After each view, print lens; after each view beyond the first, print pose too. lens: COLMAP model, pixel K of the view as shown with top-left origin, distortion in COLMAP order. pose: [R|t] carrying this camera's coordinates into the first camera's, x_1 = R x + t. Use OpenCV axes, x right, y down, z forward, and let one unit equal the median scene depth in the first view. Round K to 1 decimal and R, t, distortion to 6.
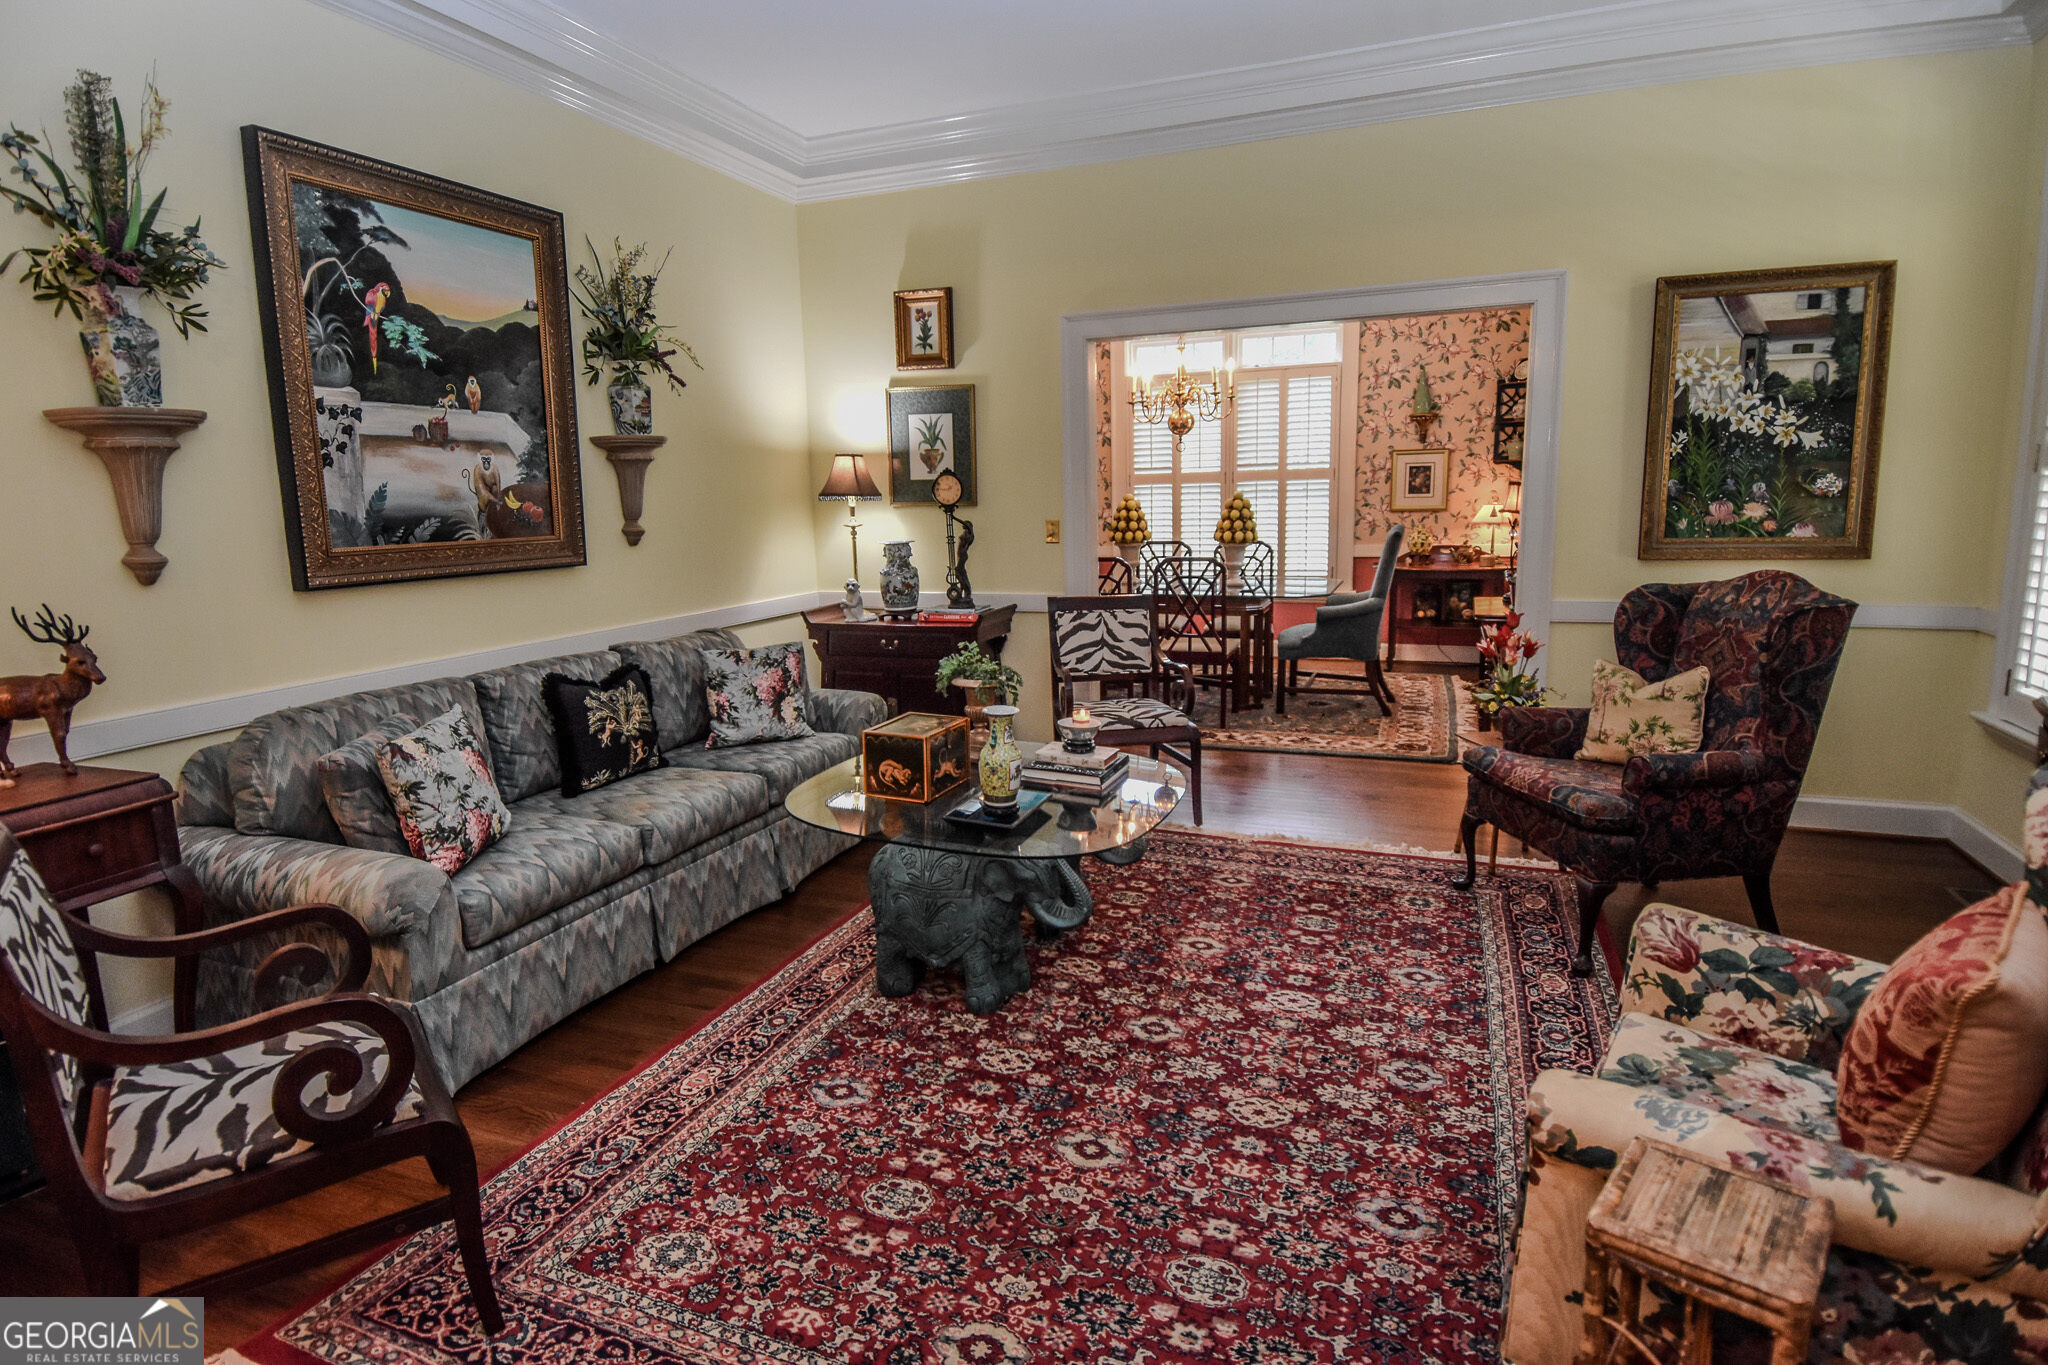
lens RADIAL K [[1065.7, 0, 1020.5], [0, 1065.7, 675.3], [0, 0, 1]] dist [-0.003864, -0.003730]
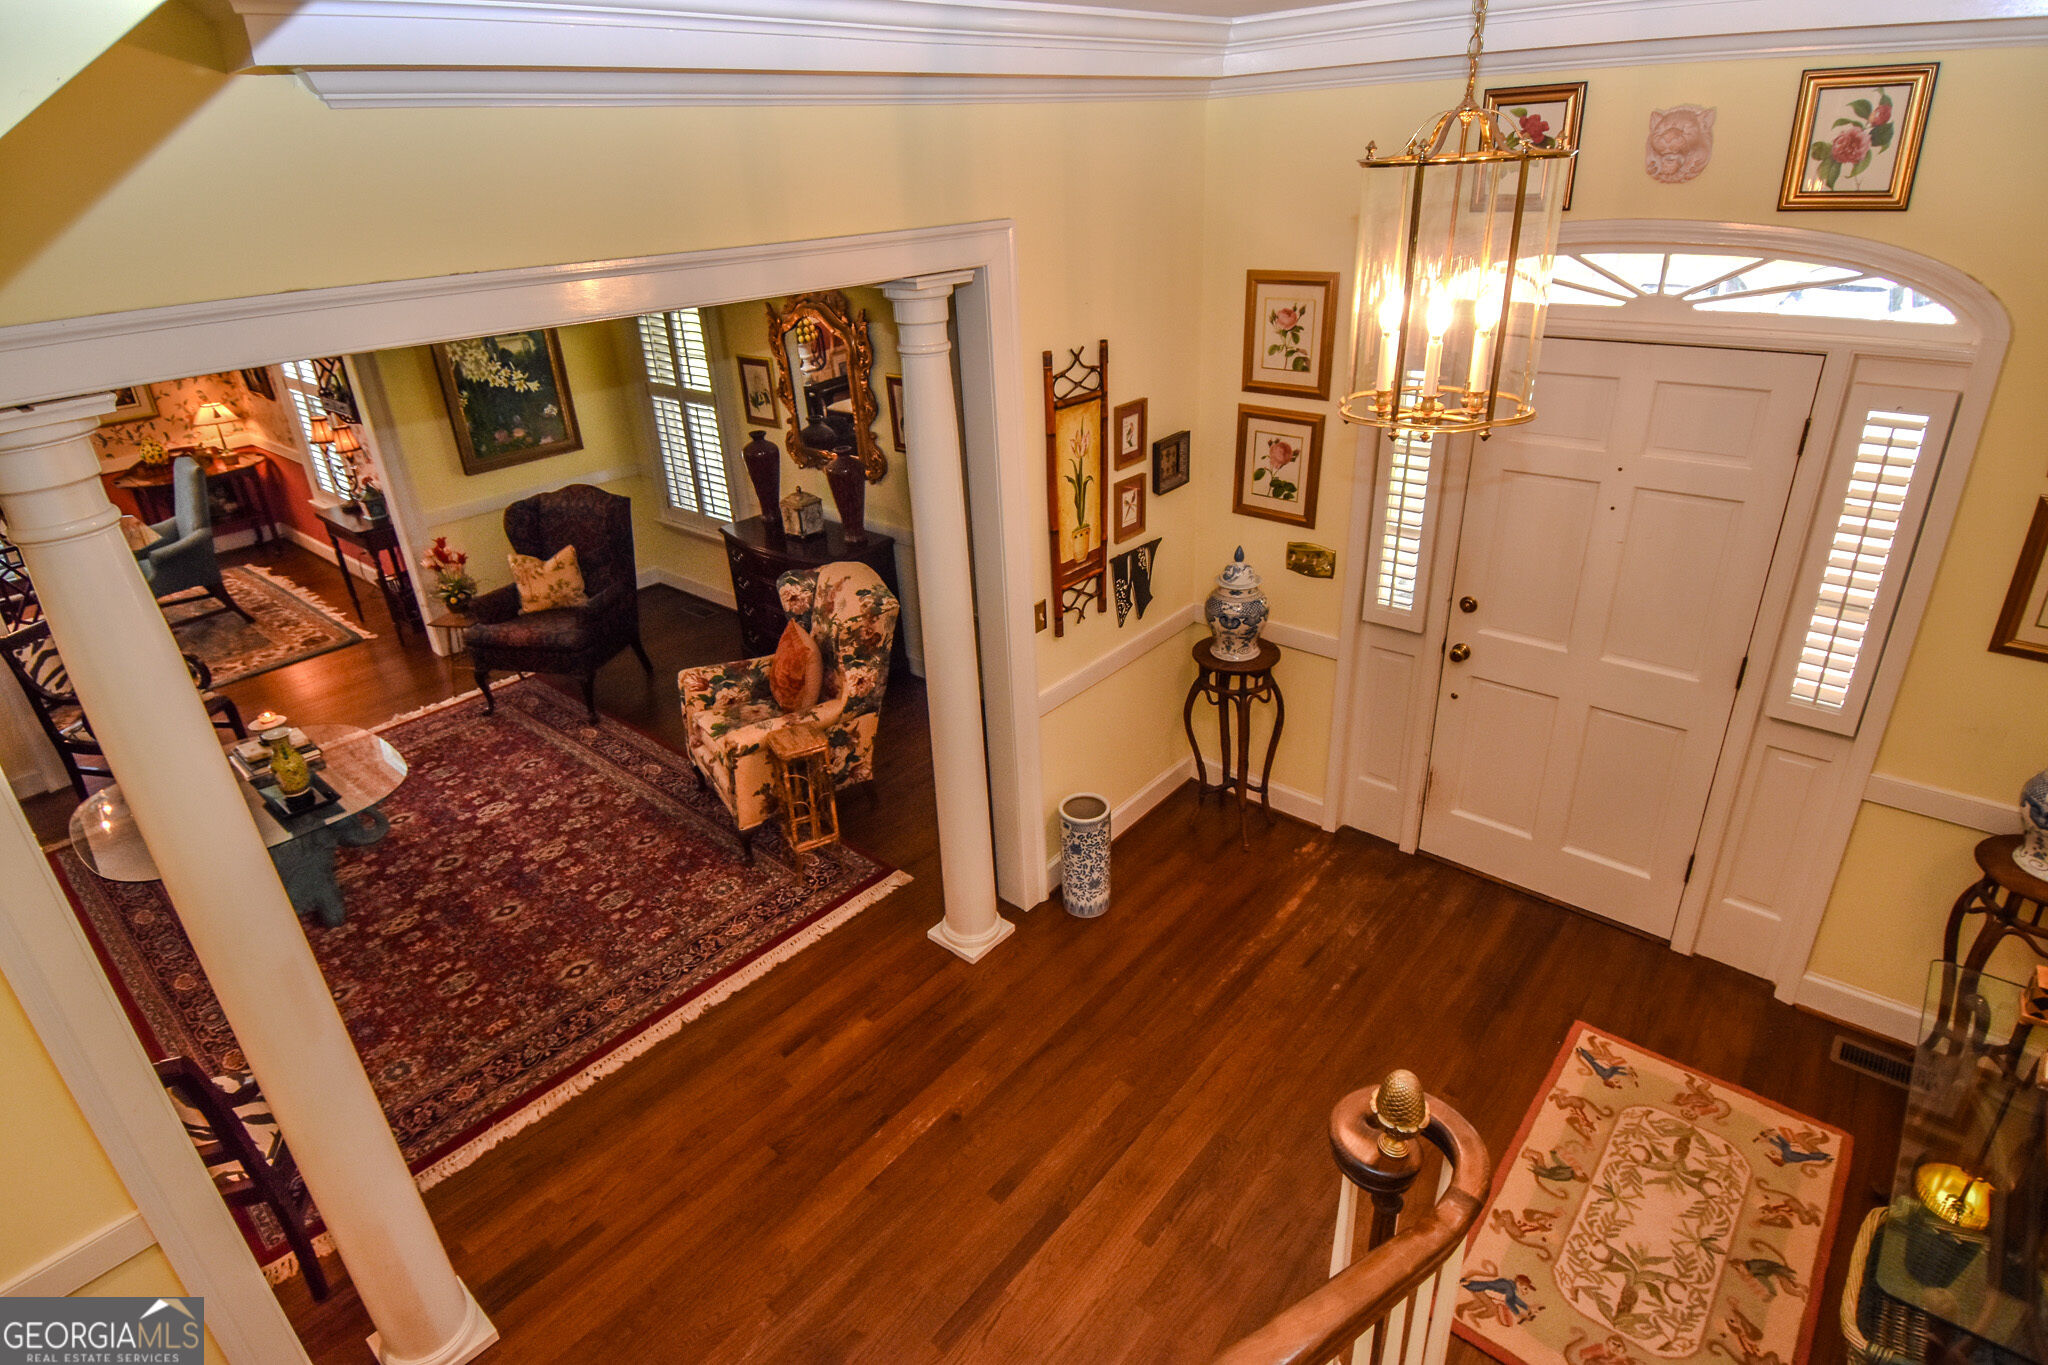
lens RADIAL K [[1065.7, 0, 1062.5], [0, 1065.7, 658.2], [0, 0, 1]] dist [-0.003864, -0.003730]
pose [[0.303065, -0.388725, 0.870083, -0.715214], [0.187191, 0.919518, 0.345609, -0.281412], [-0.934404, 0.058129, 0.351440, -0.396000]]
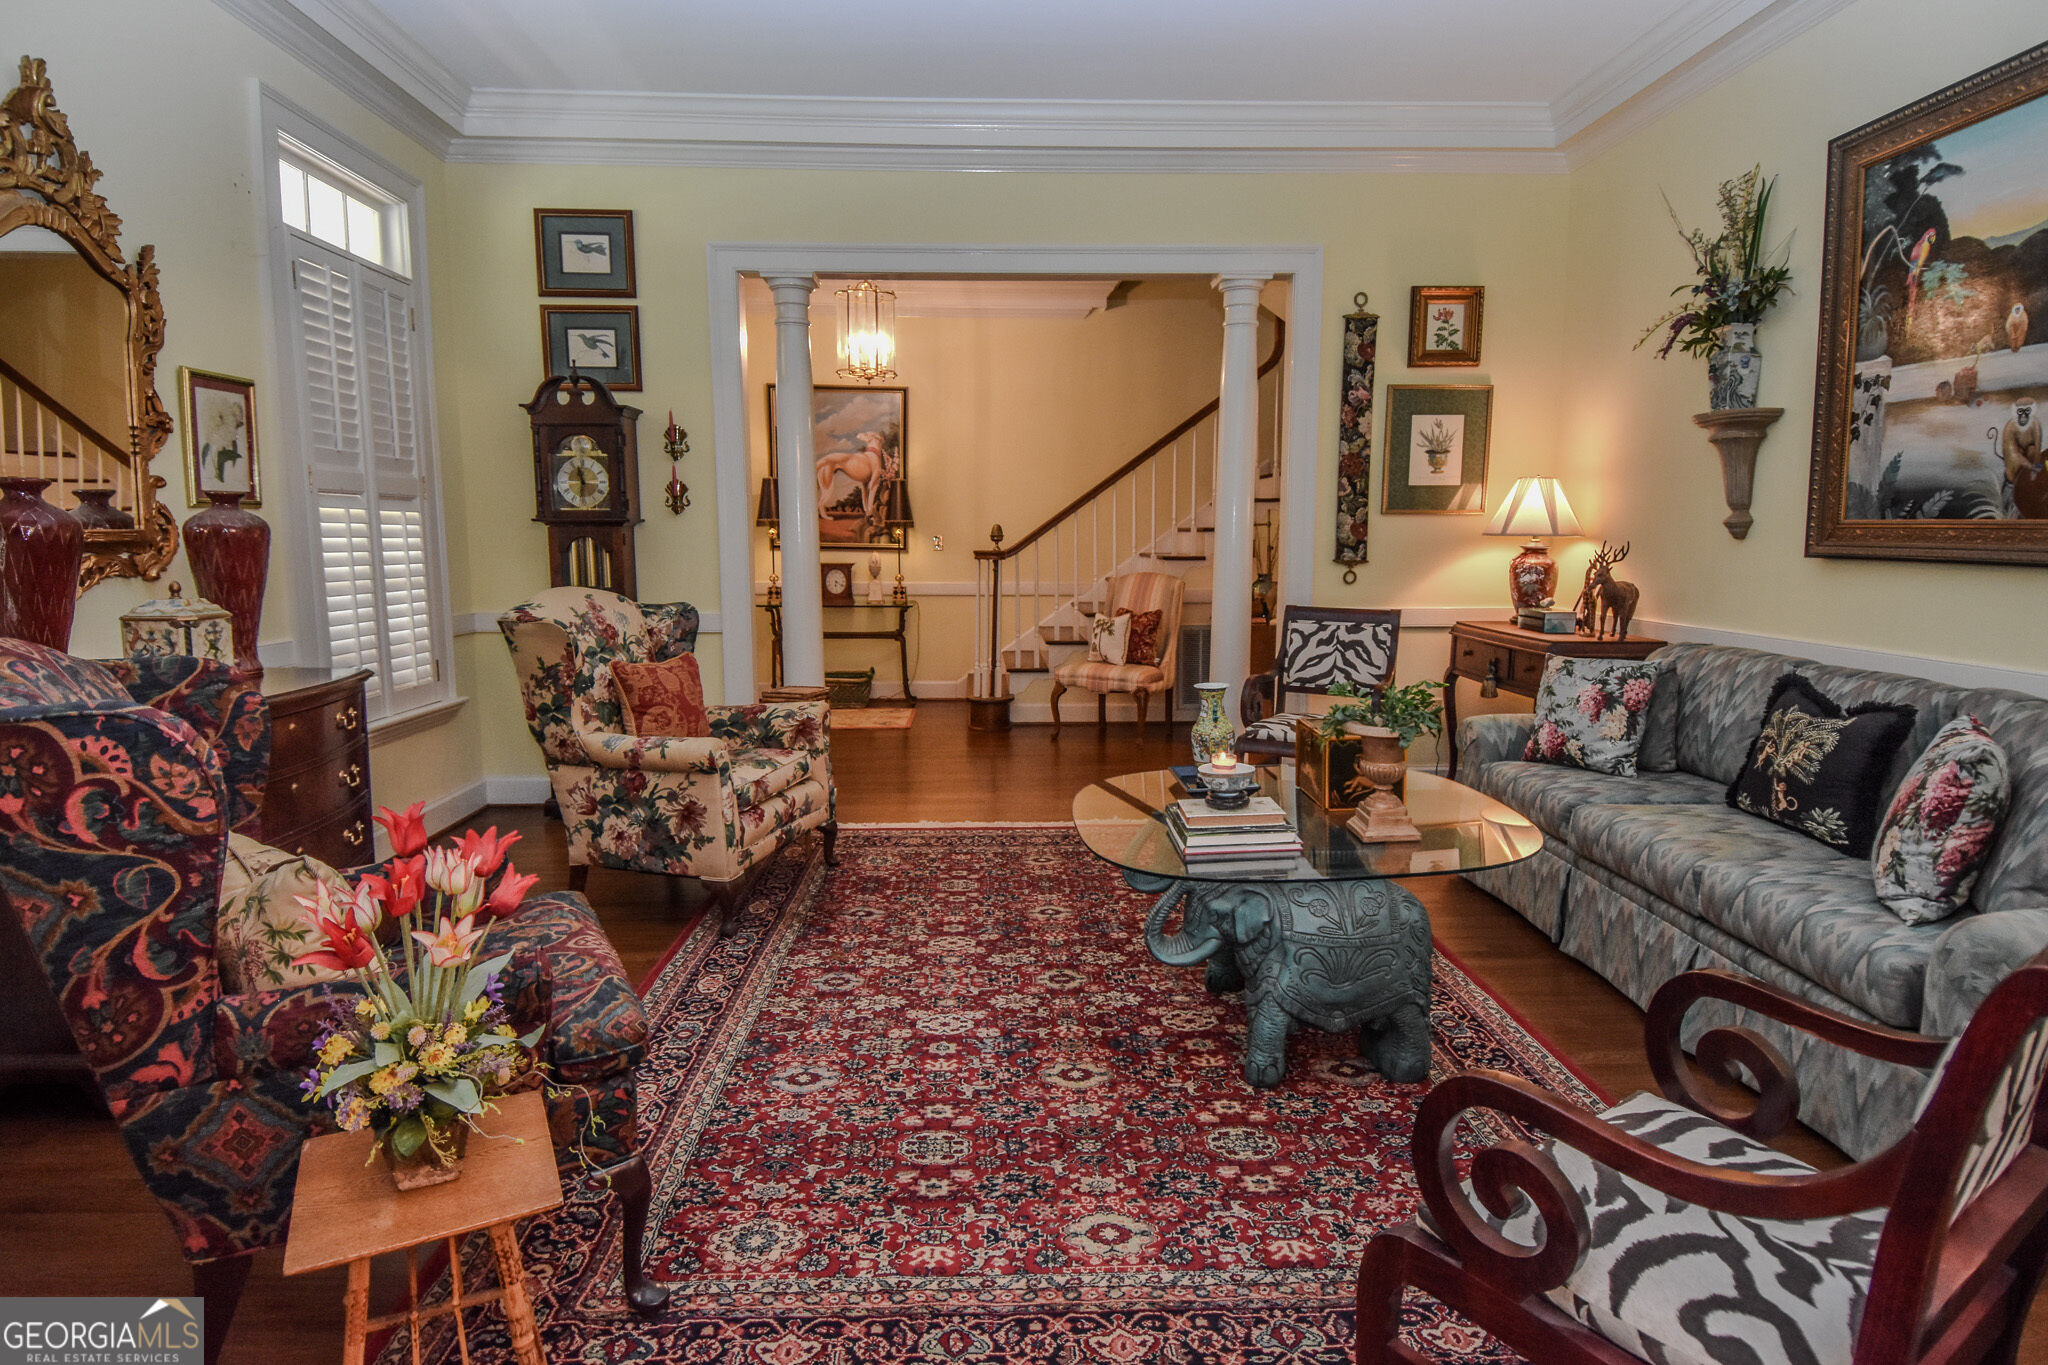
lens RADIAL K [[1065.7, 0, 1027.4], [0, 1065.7, 641.3], [0, 0, 1]] dist [-0.003864, -0.003730]
pose [[-0.913836, 0.072153, -0.399623, 0.443876], [-0.043016, 0.961352, 0.271940, -0.225990], [0.403799, 0.265698, -0.875414, 1.447506]]
